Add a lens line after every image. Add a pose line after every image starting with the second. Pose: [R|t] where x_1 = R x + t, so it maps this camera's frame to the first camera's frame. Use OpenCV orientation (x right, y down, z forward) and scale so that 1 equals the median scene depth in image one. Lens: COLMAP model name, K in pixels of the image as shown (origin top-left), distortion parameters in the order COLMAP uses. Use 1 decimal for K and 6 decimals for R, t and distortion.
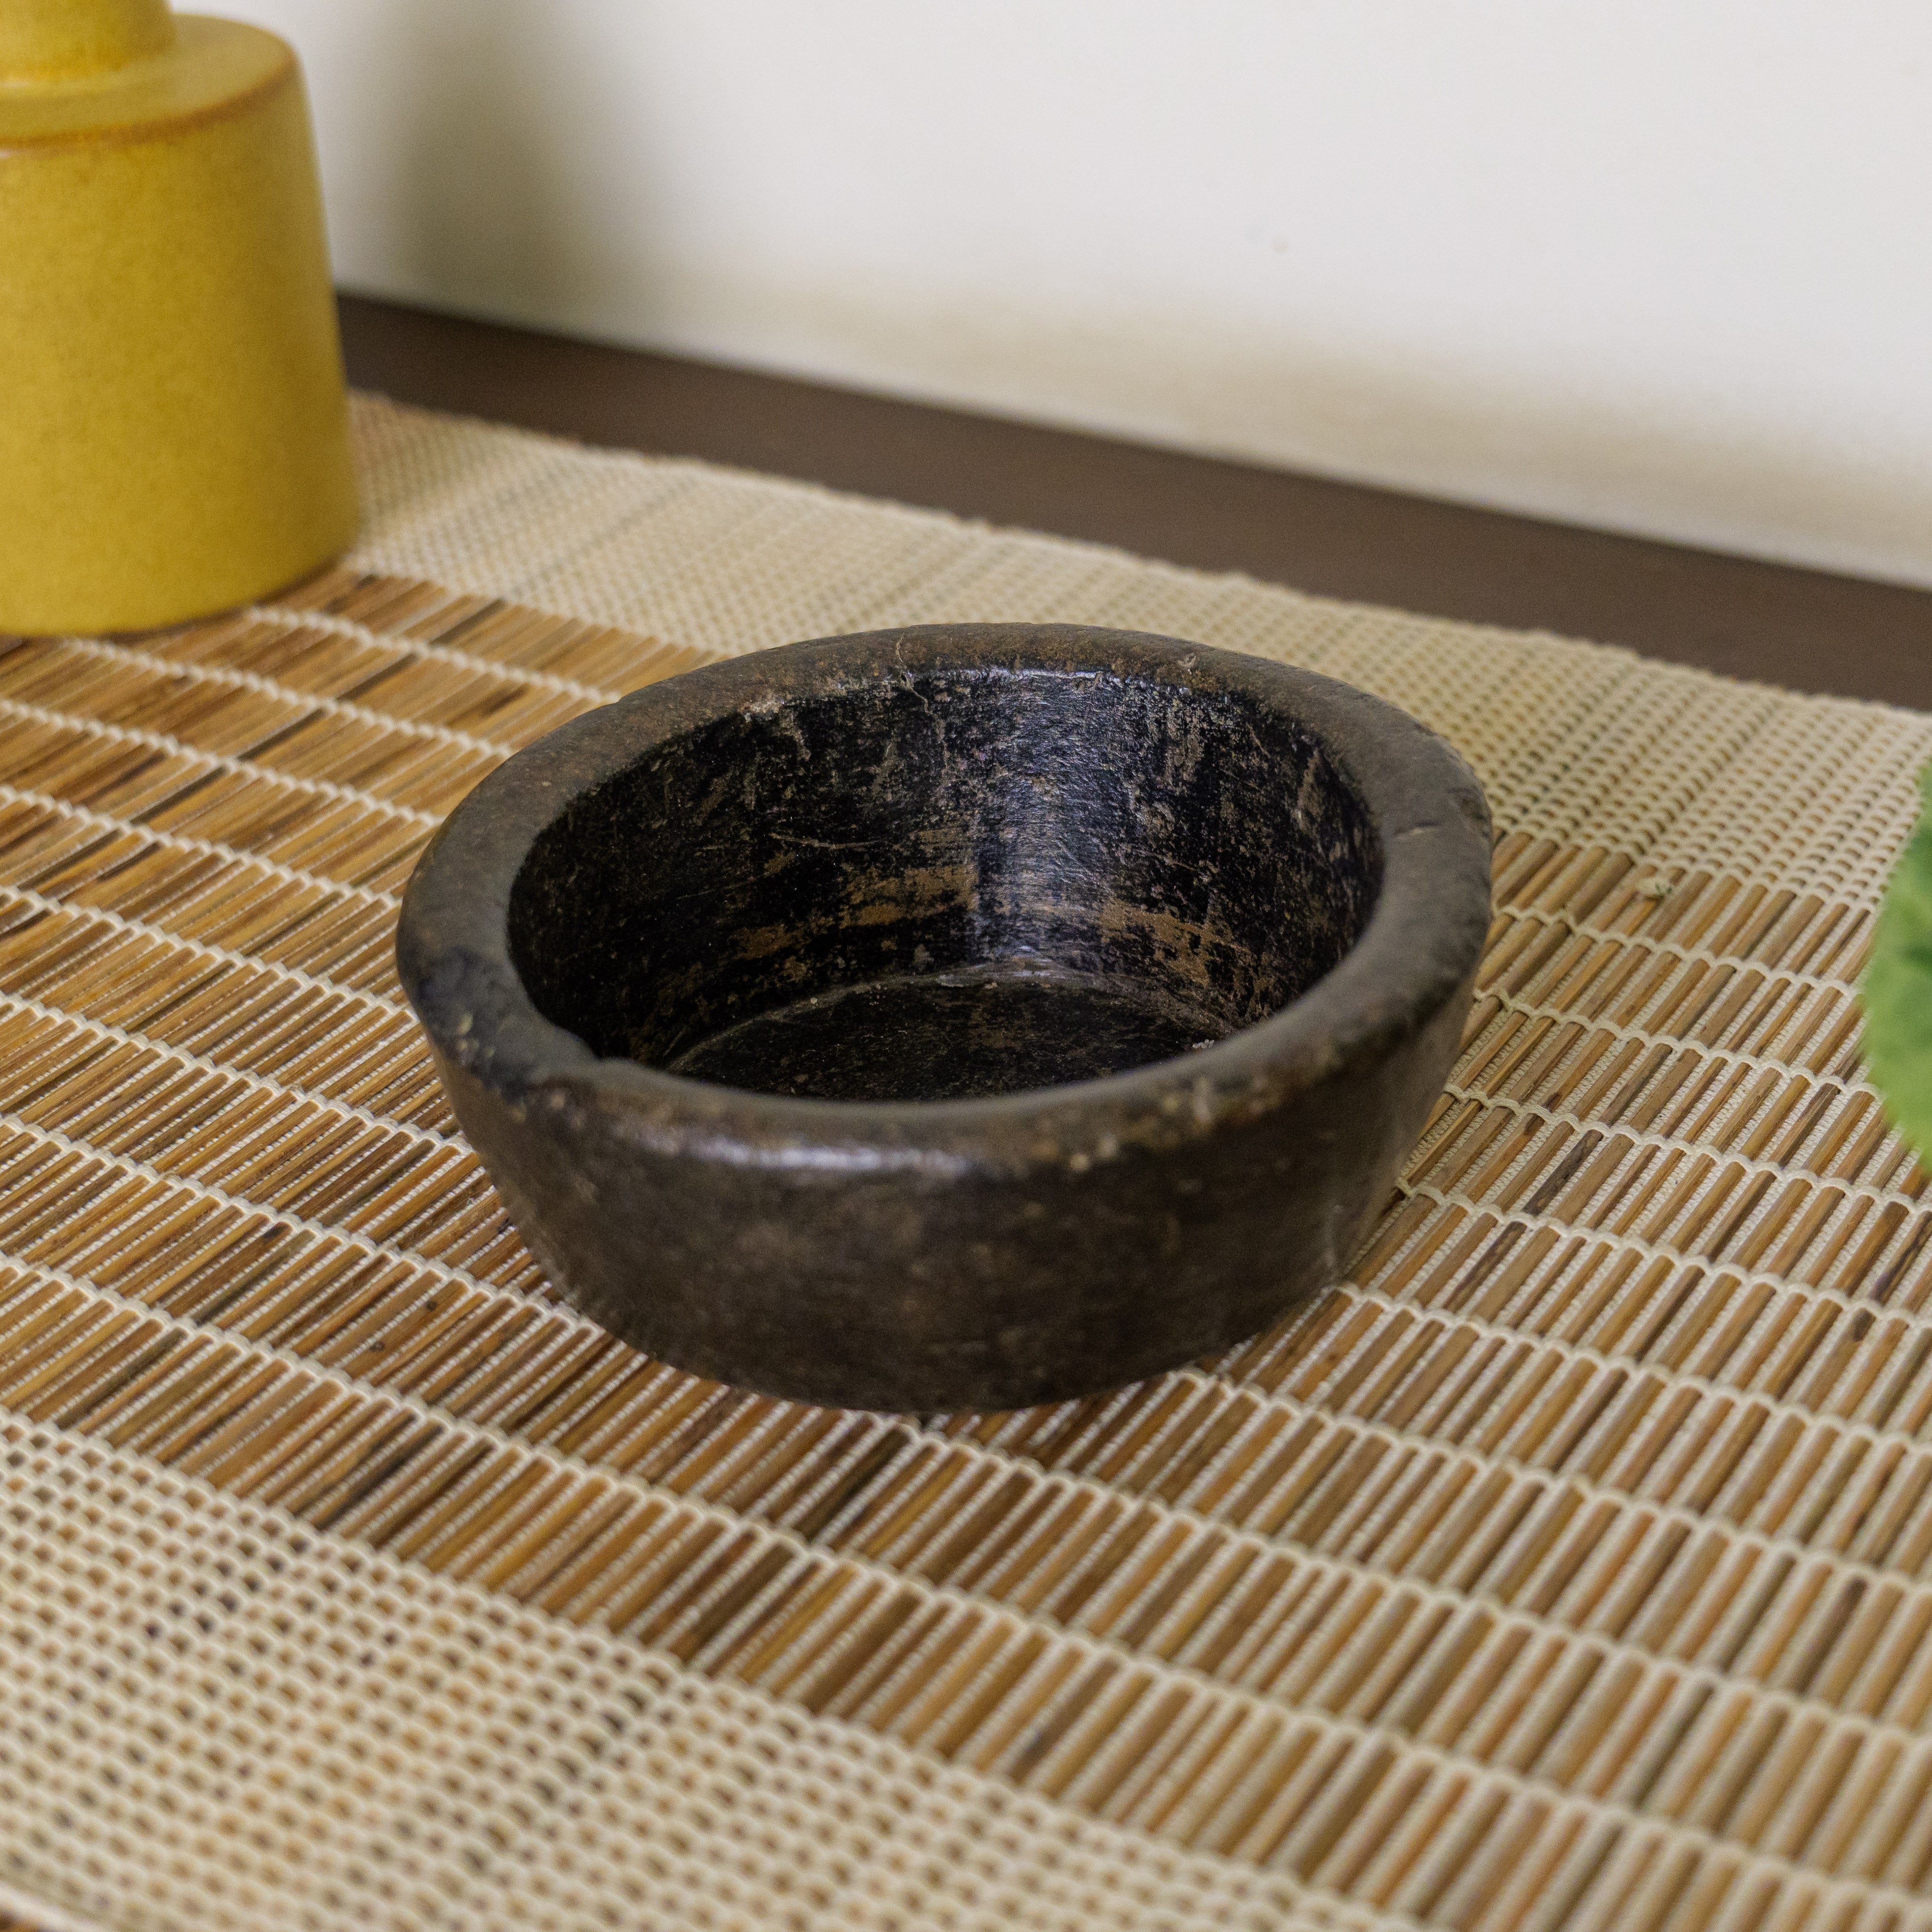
lens RADIAL K [[3655.5, 0, 950.9], [0, 3655.5, 951.3], [0, 0, 1]] dist [0.010127, 0.000000]
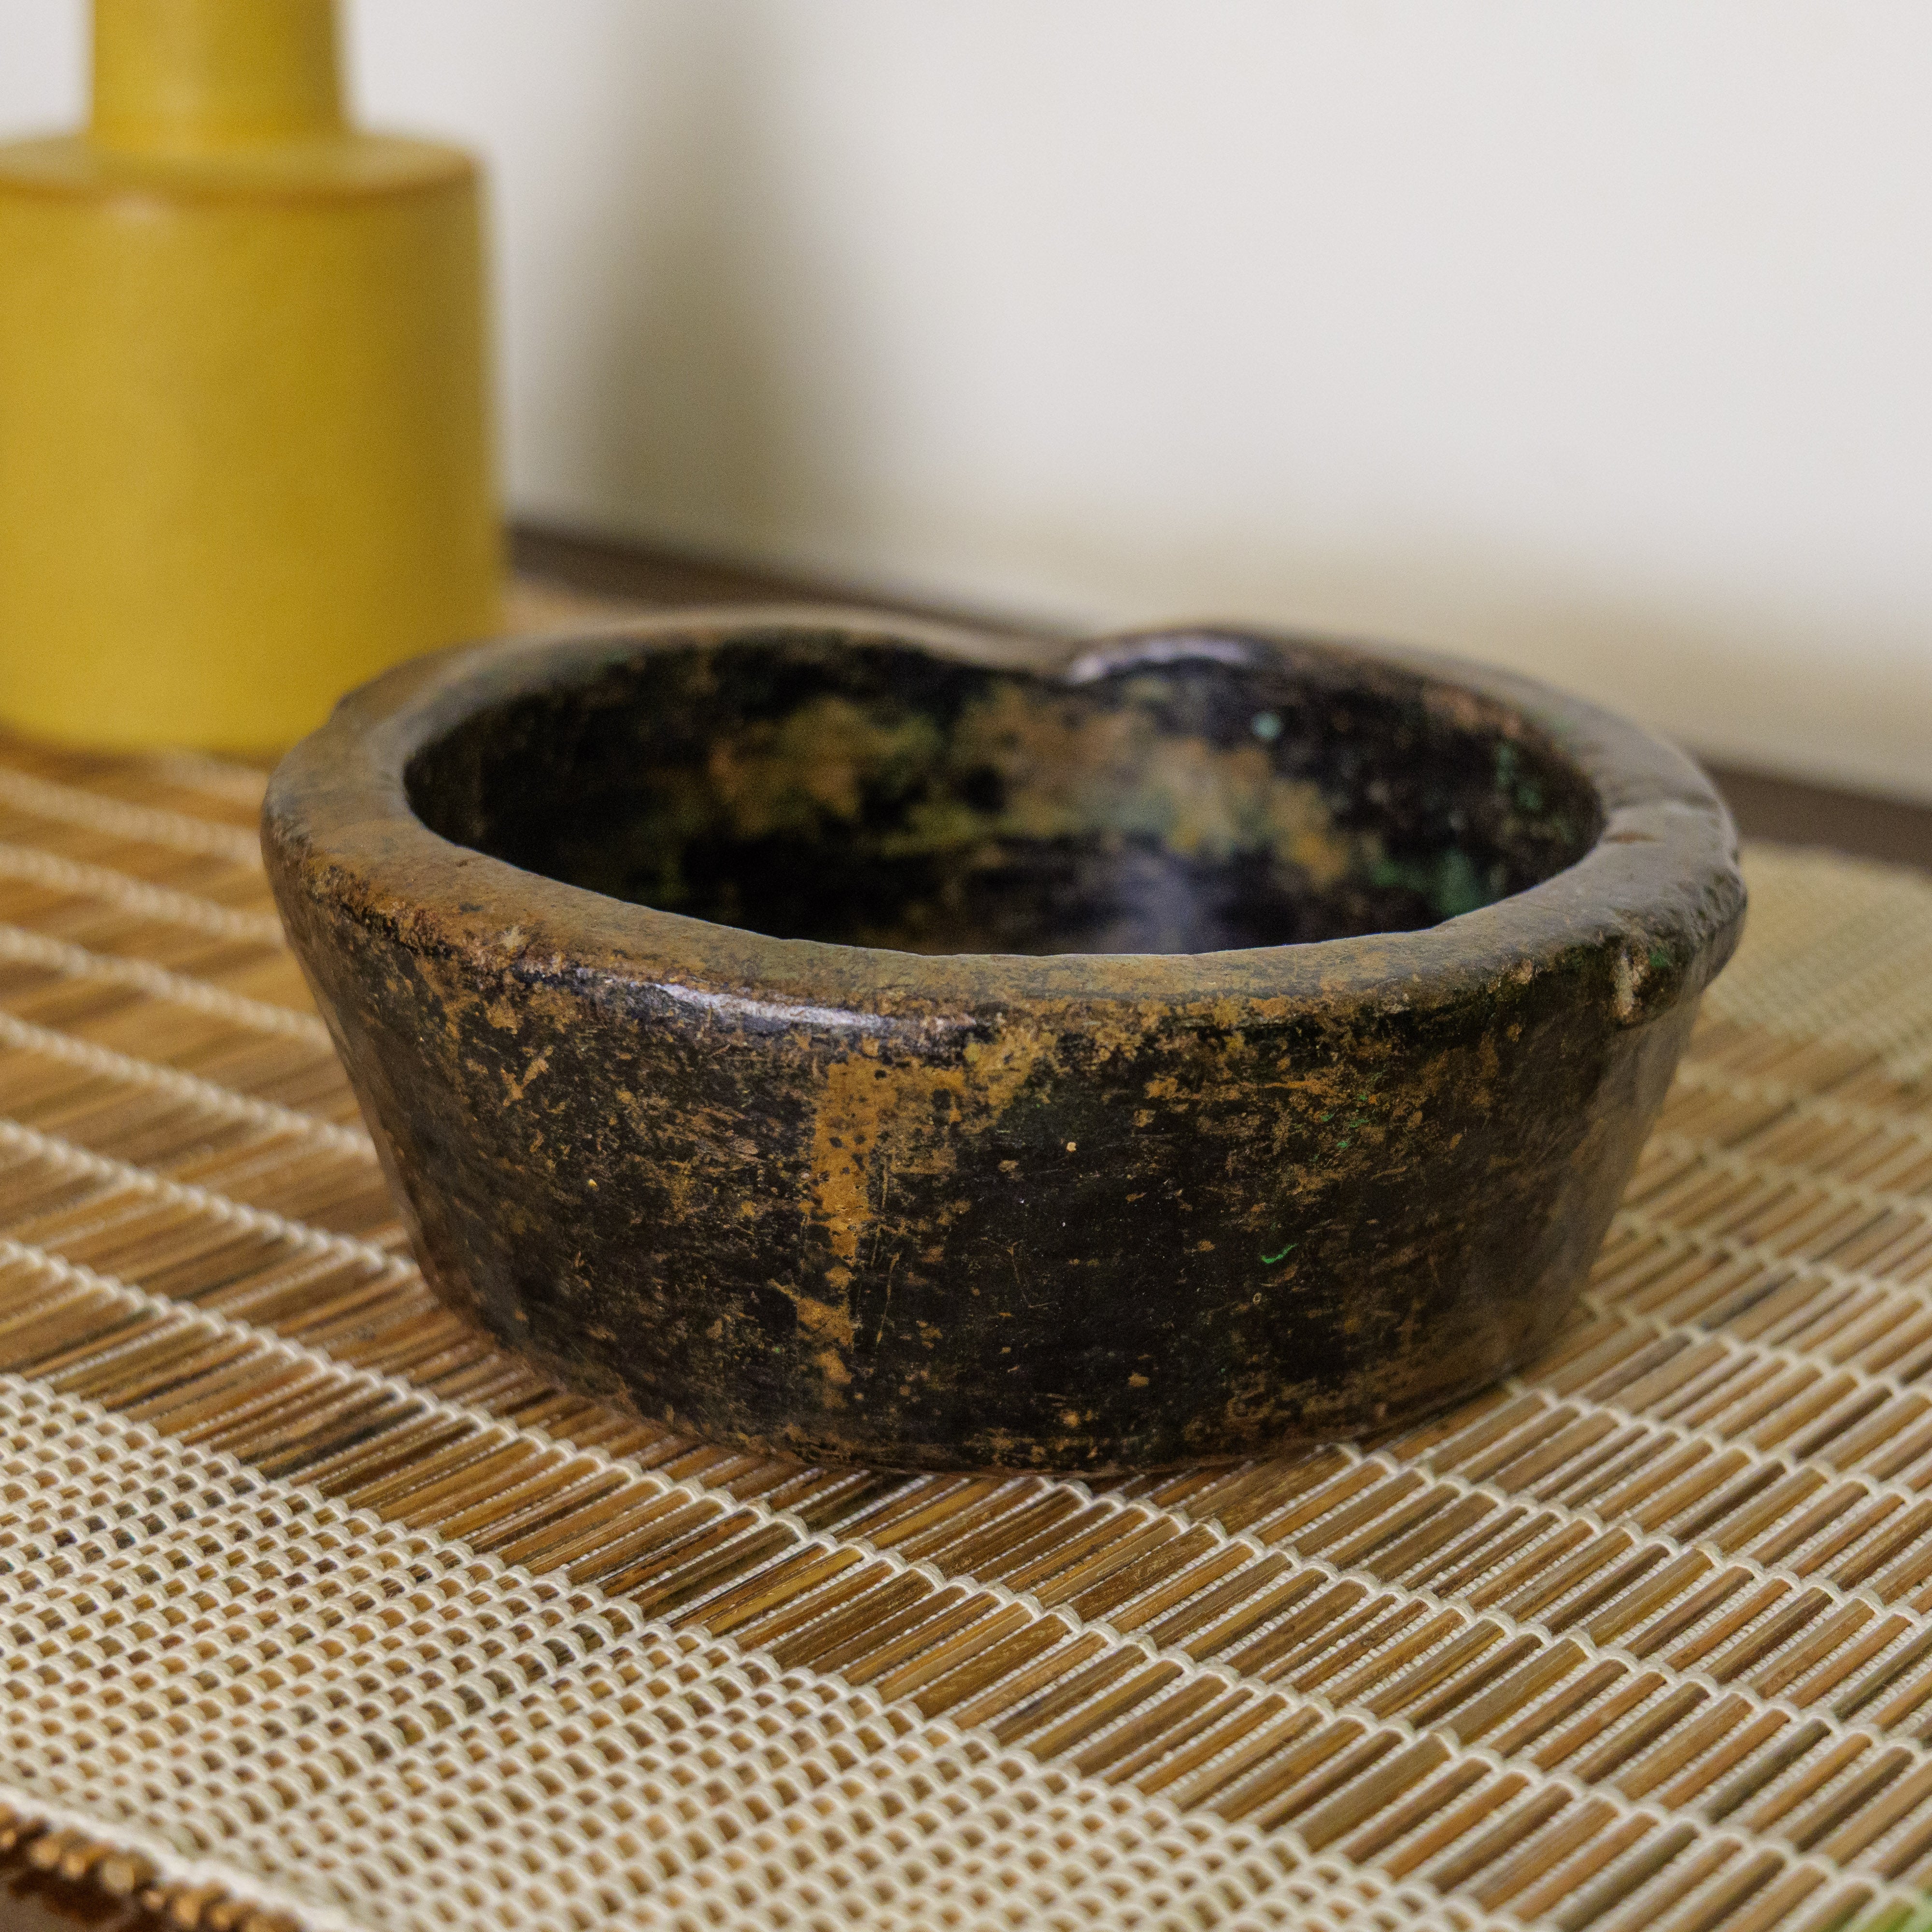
lens RADIAL K [[4453.4, 0, 967.6], [0, 4453.4, 962.2], [0, 0, 1]] dist [0.021731, 0.000000]
pose [[0.993408, 0.076428, -0.085438, 0.074569], [-0.091055, 0.978872, -0.183081, 0.208779], [0.069640, 0.189653, 0.979378, -0.064569]]
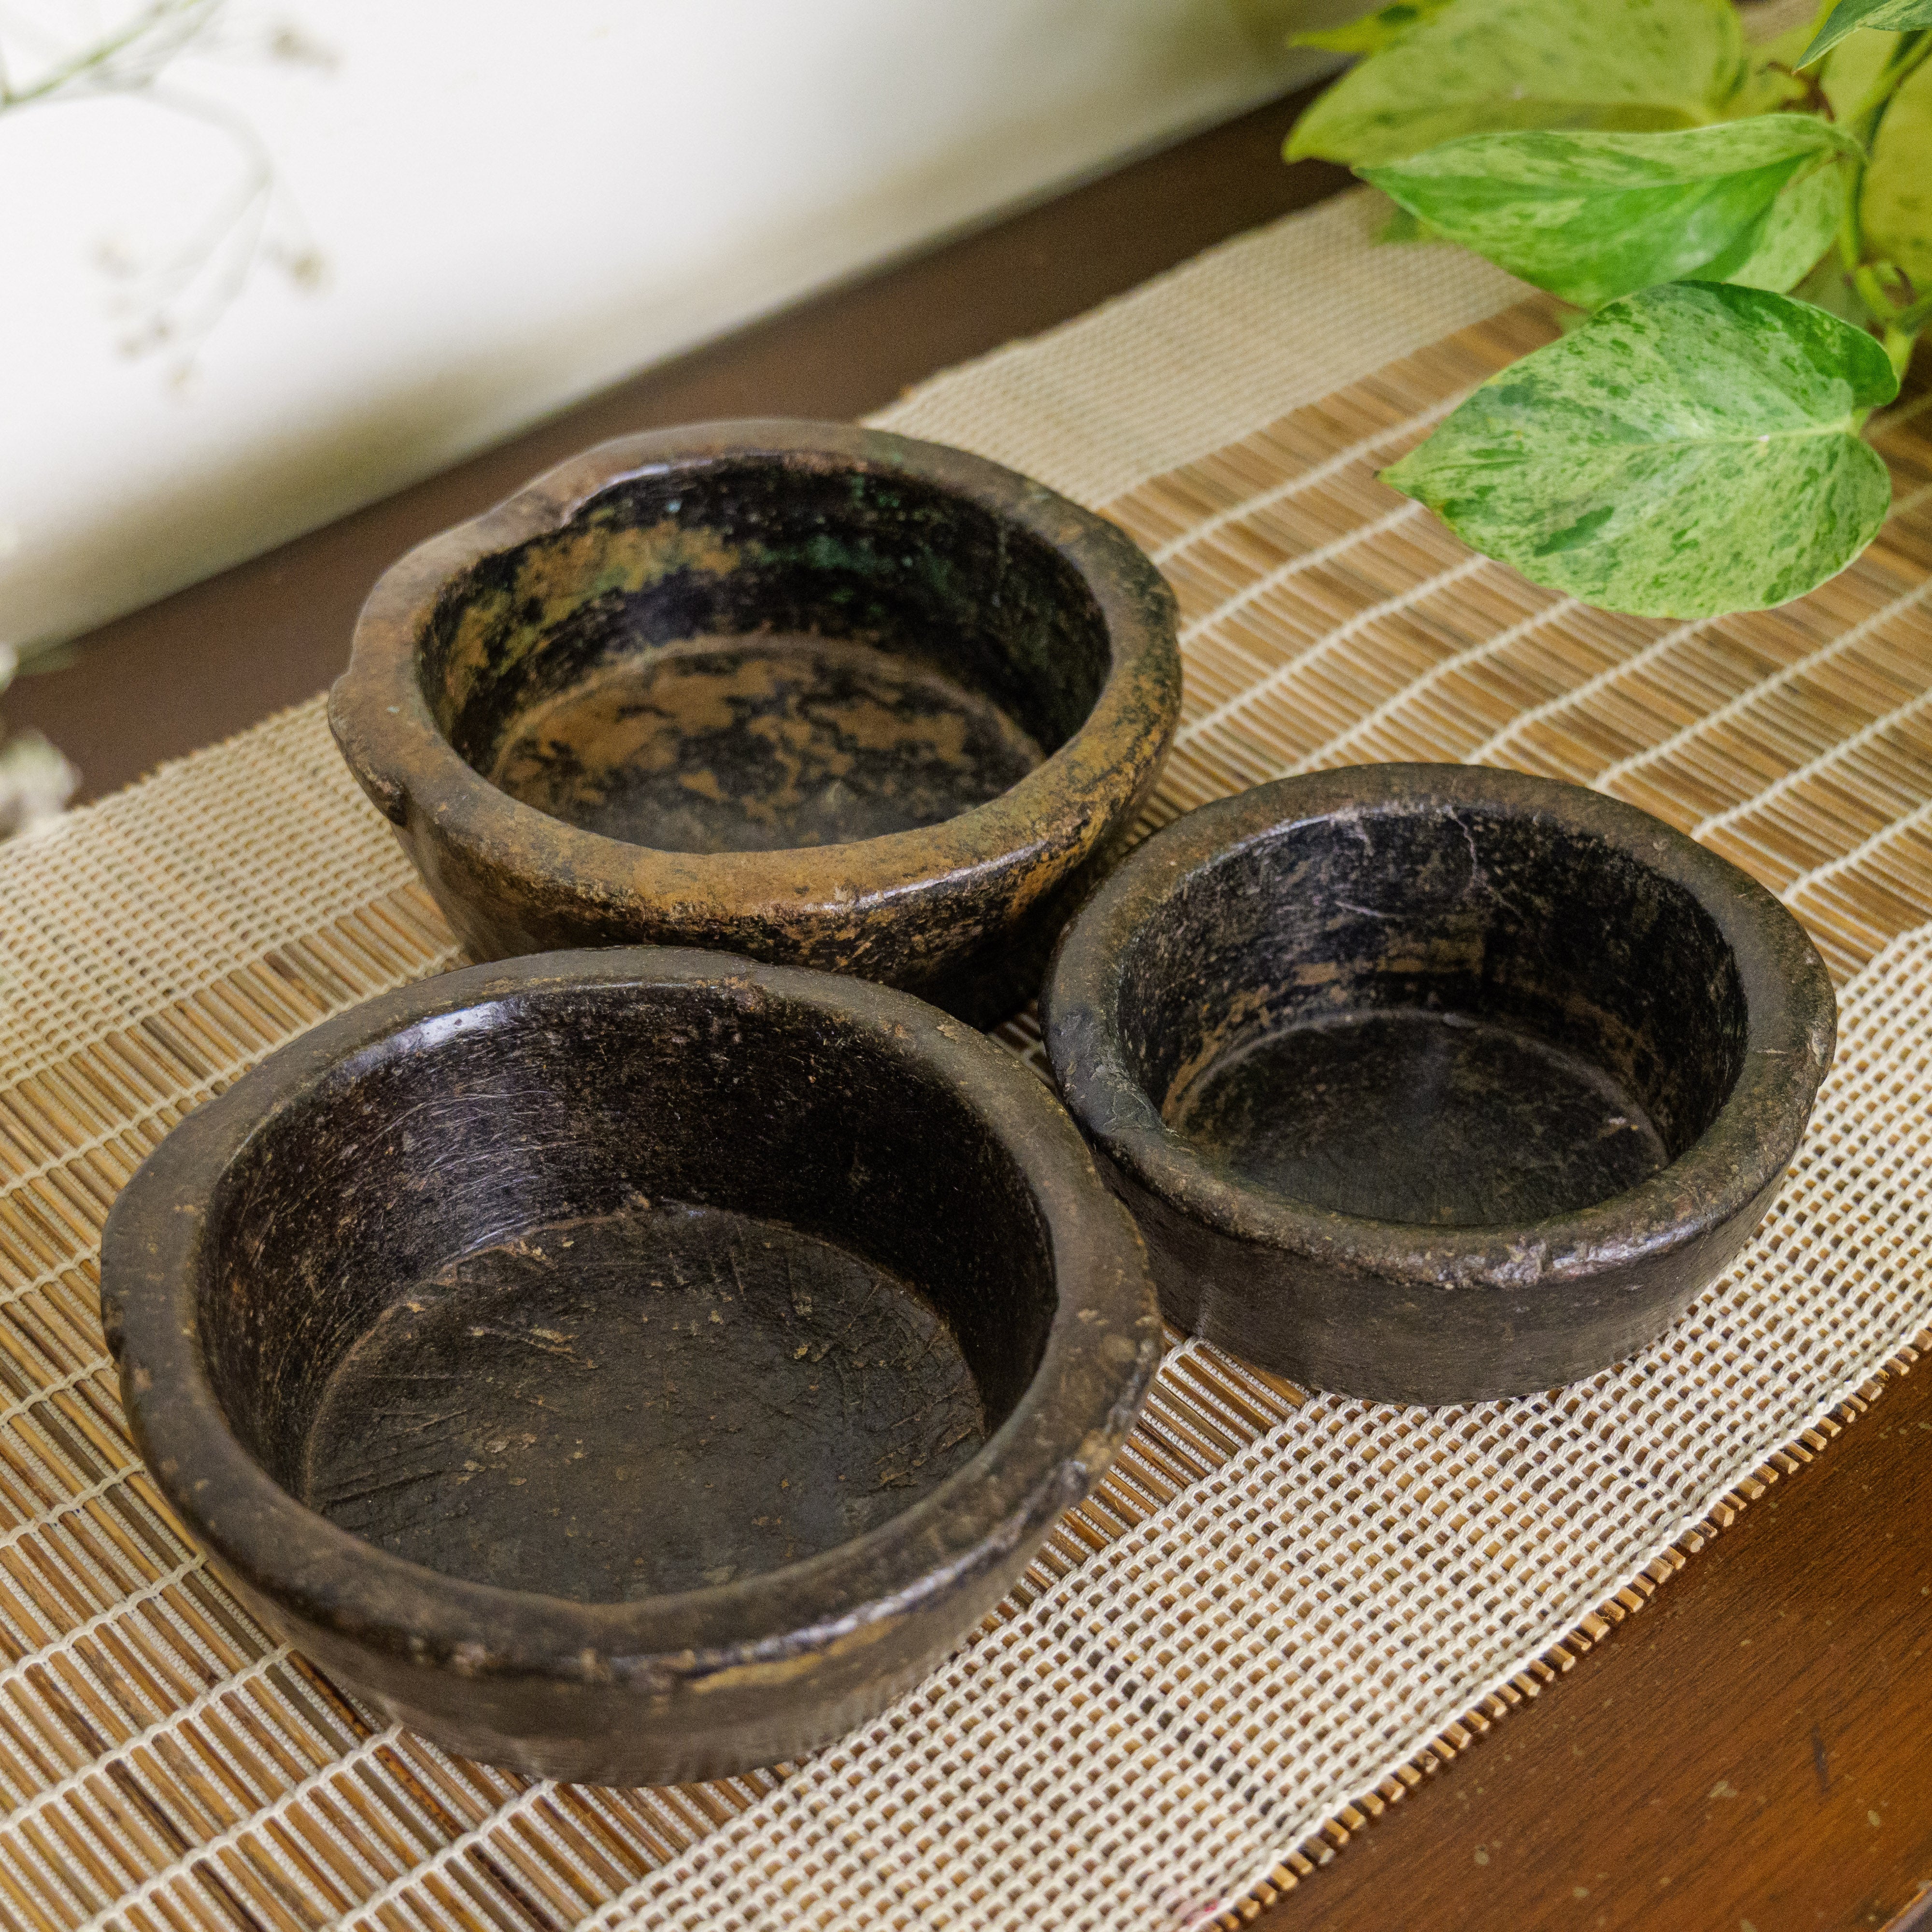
lens RADIAL K [[3655.5, 0, 959.8], [0, 3655.5, 955.5], [0, 0, 1]] dist [0.010127, 0.000000]
pose [[0.723196, -0.433266, 0.537837, -0.871974], [0.329280, 0.900846, 0.282933, -0.343057], [-0.607093, -0.027517, 0.794154, -0.302989]]
